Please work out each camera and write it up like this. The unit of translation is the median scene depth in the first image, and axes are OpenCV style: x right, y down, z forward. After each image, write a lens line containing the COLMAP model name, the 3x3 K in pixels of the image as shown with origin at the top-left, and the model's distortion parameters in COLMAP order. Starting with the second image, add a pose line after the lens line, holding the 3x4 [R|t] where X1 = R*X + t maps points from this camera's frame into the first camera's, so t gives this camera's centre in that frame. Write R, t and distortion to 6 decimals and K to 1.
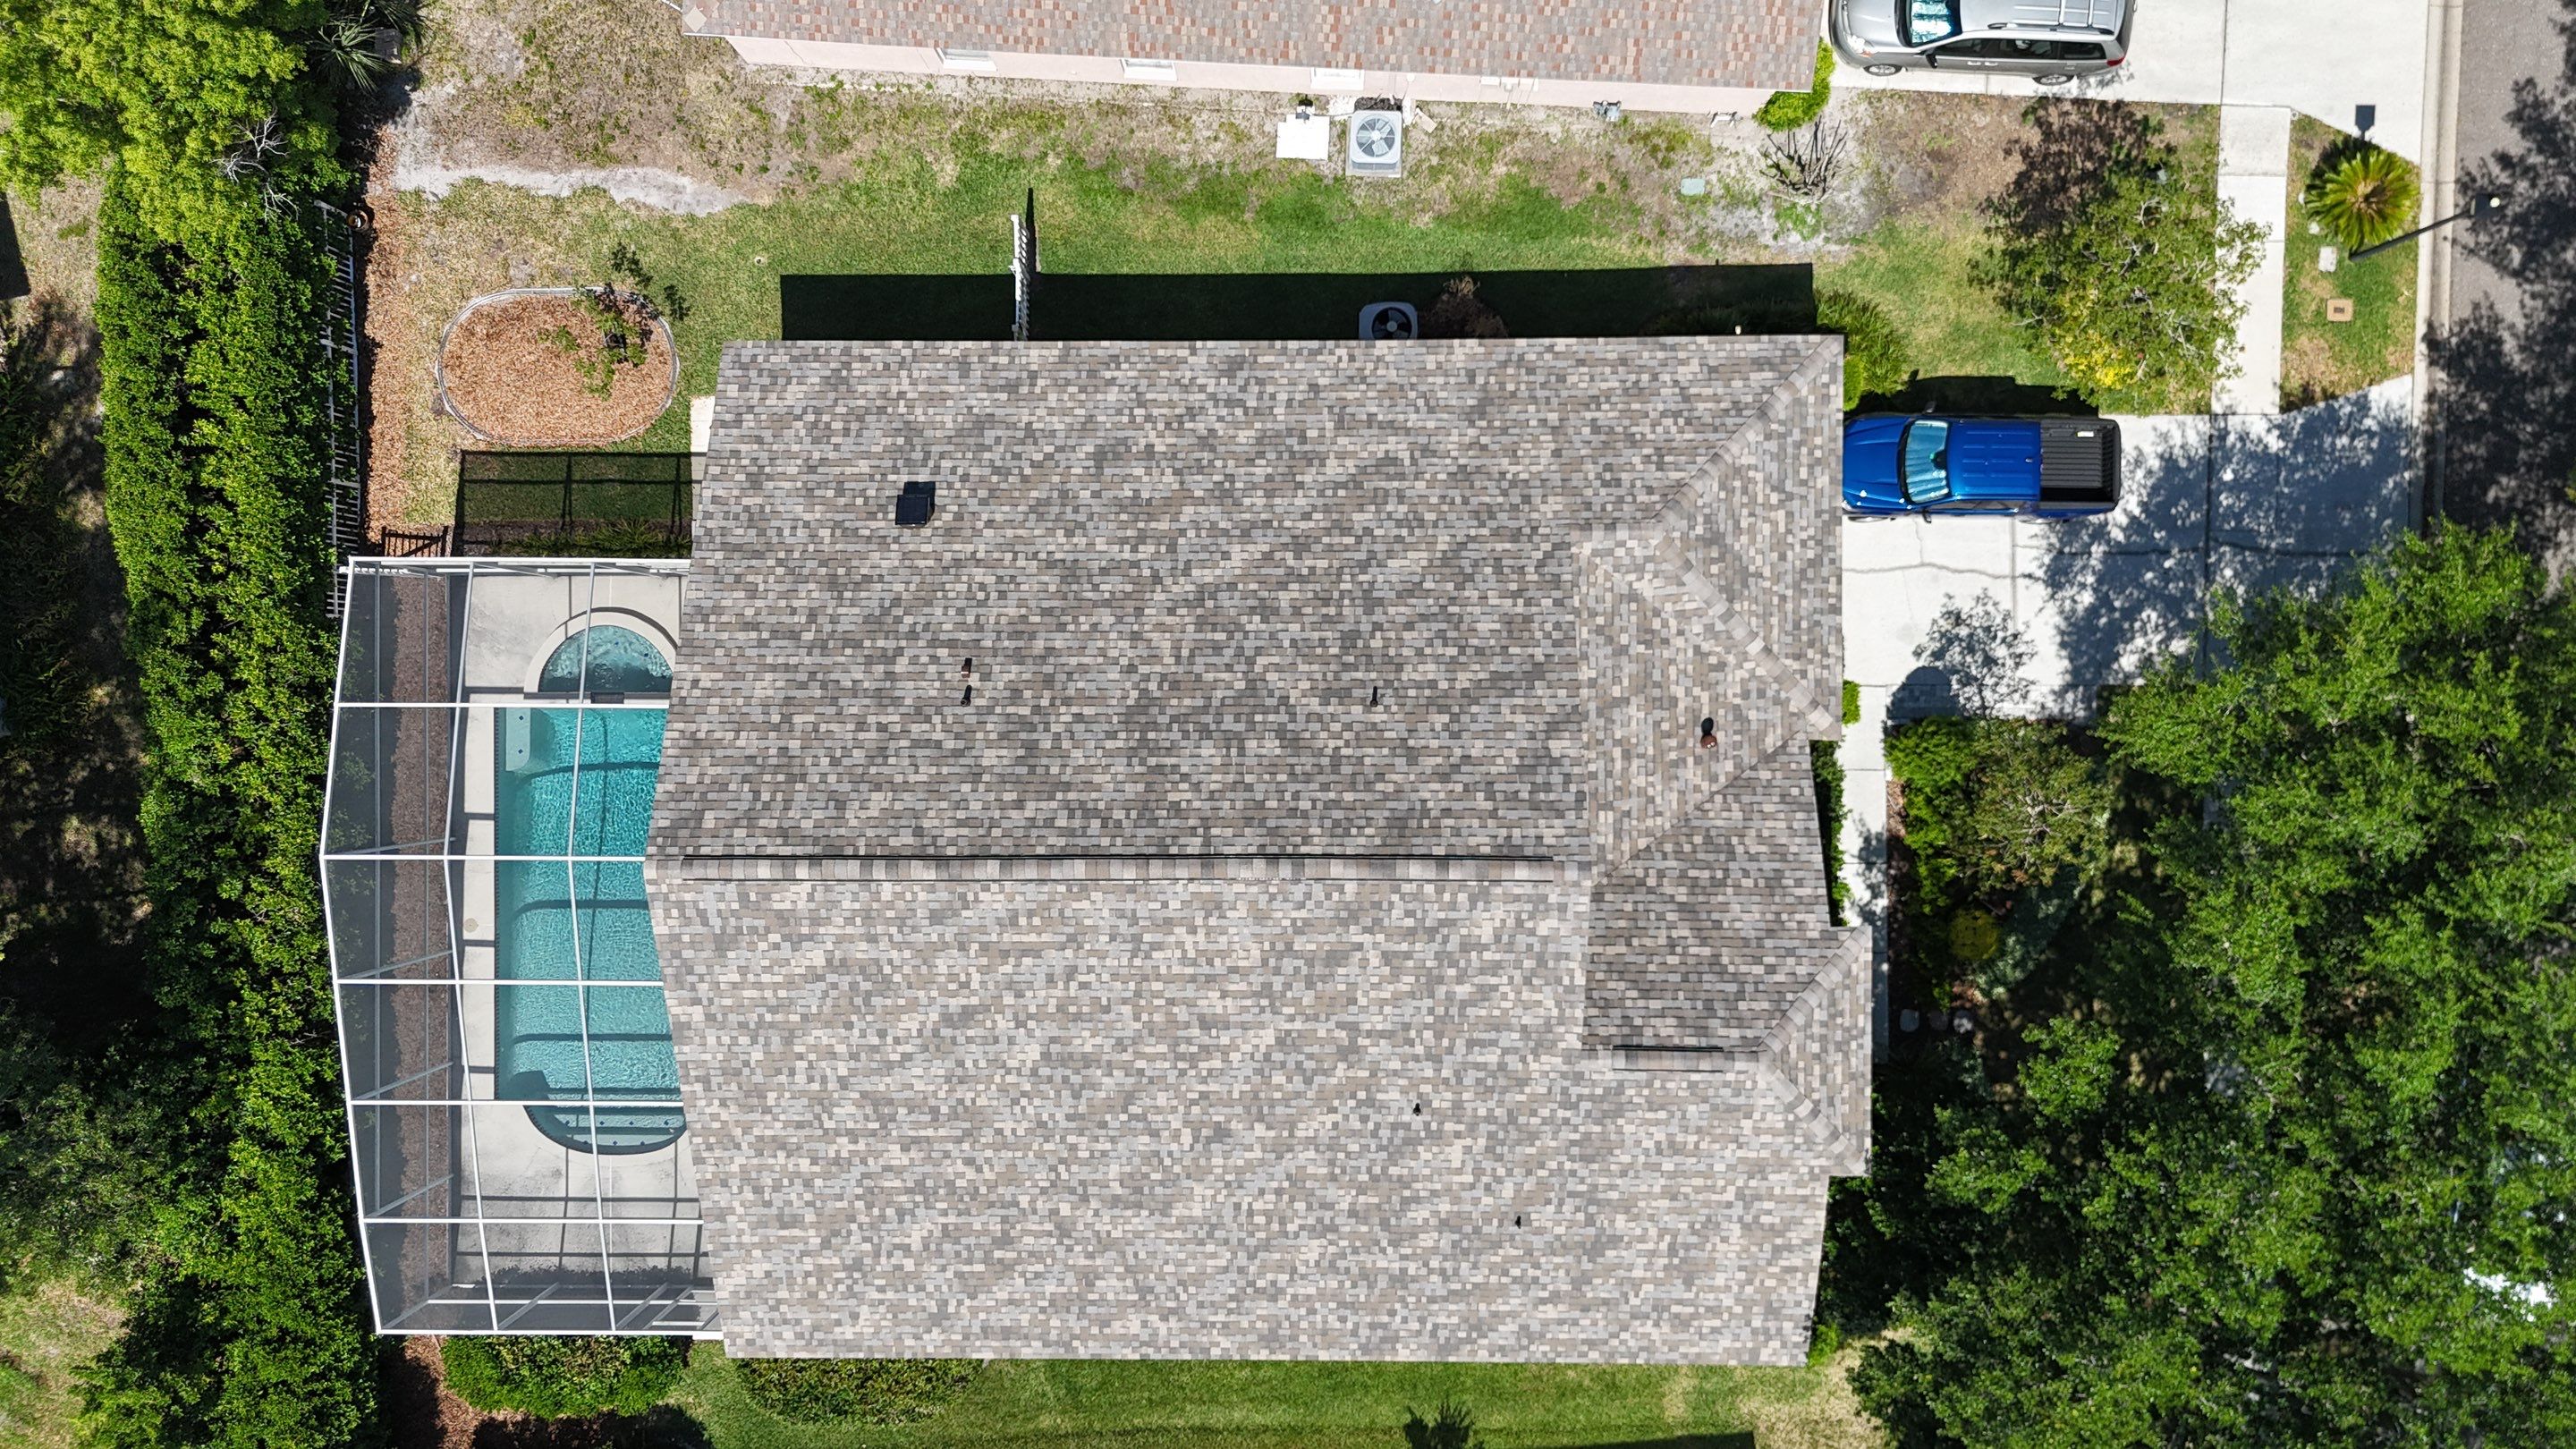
lens RADIAL K [[1888.0, 0, 1284.9], [0, 1888.0, 724.2], [0, 0, 1]] dist [0.113629, -0.120191]
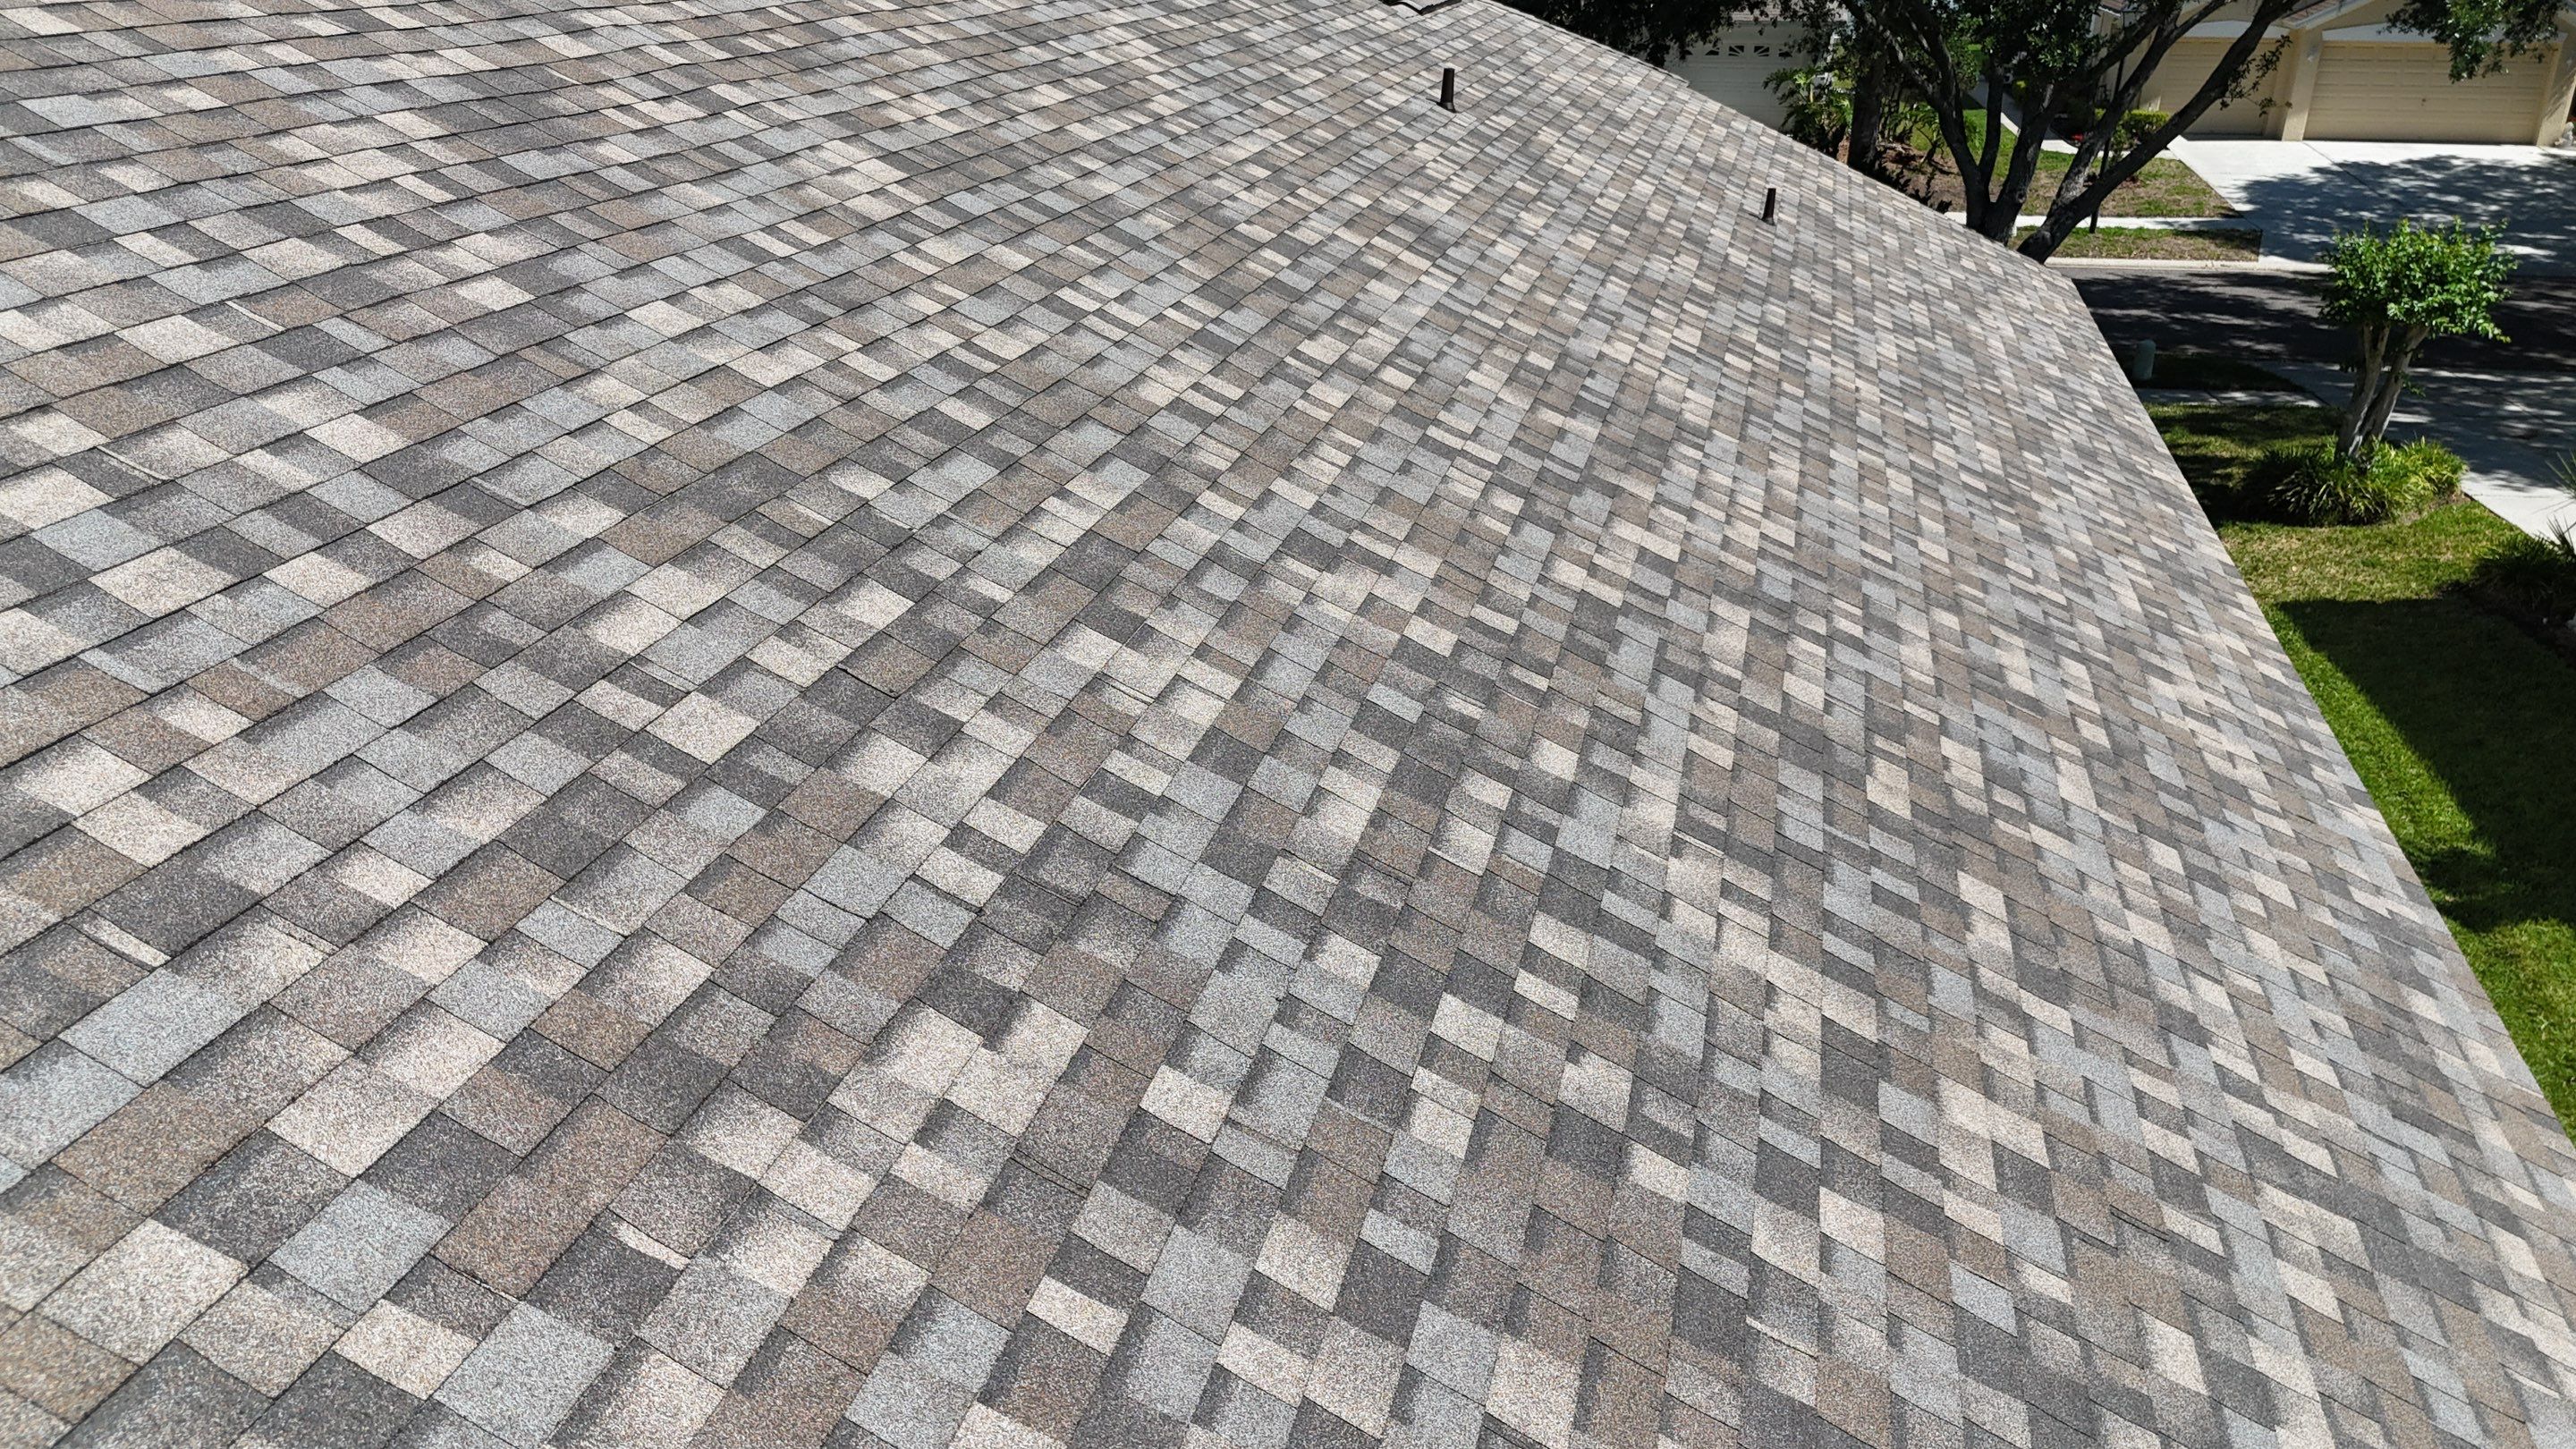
lens RADIAL K [[1888.0, 0, 1284.9], [0, 1888.0, 724.2], [0, 0, 1]] dist [0.113629, -0.120191]
pose [[0.254009, -0.370293, 0.893511, -0.331872], [0.967179, 0.090962, -0.237255, 0.269707], [0.006579, 0.924451, 0.381245, 0.940932]]
